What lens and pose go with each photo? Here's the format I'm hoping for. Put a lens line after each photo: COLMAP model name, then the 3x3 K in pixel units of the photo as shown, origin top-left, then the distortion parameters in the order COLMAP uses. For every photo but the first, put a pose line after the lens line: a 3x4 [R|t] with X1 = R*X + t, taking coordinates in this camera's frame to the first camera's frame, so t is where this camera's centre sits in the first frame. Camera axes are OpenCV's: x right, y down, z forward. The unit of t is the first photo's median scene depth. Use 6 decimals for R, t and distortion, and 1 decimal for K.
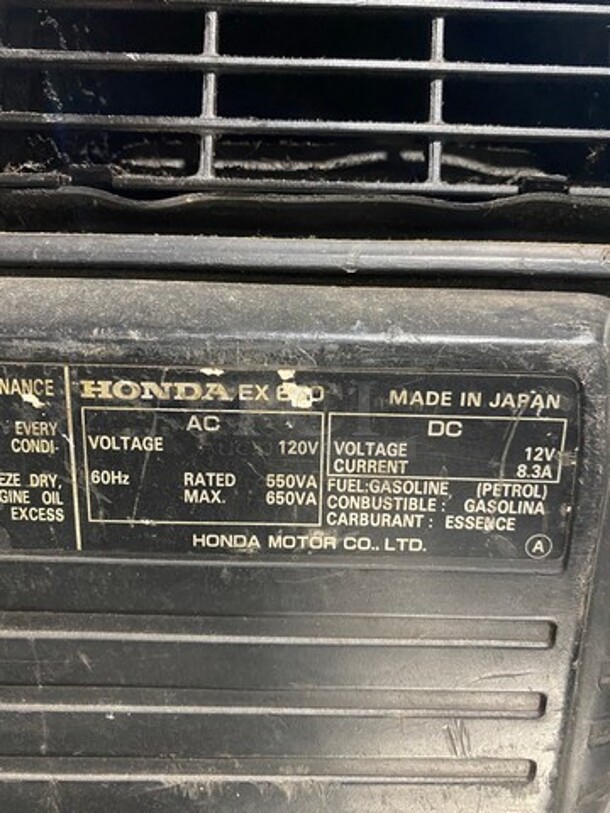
lens RADIAL K [[612.5, 0, 309.2], [0, 612.5, 406.2], [0, 0, 1]] dist [0.014922, -0.005259]
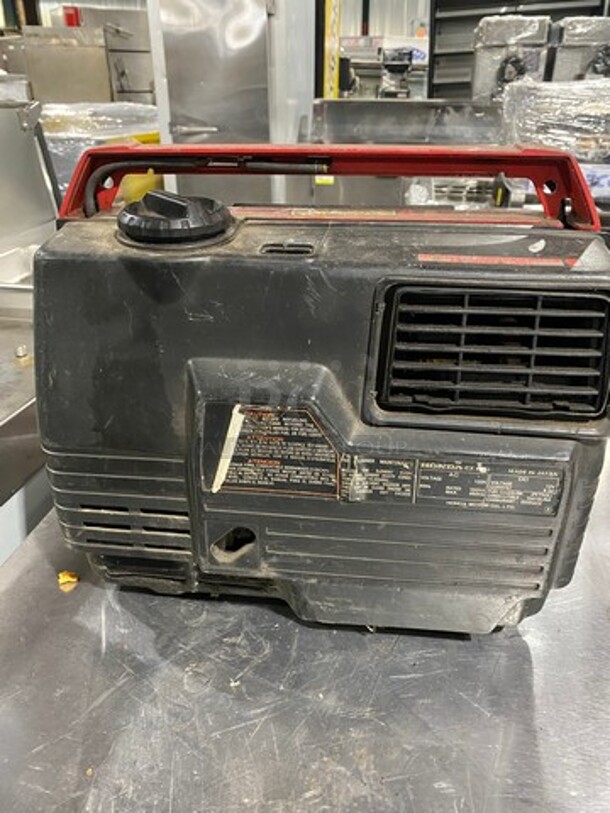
lens RADIAL K [[619.2, 0, 312.1], [0, 619.2, 403.3], [0, 0, 1]] dist [0.003209, 0.002596]
pose [[0.993128, 0.033181, -0.112228, -0.595514], [-0.004754, 0.969613, 0.244600, -1.240309], [0.116934, -0.242385, 0.963107, -2.450137]]
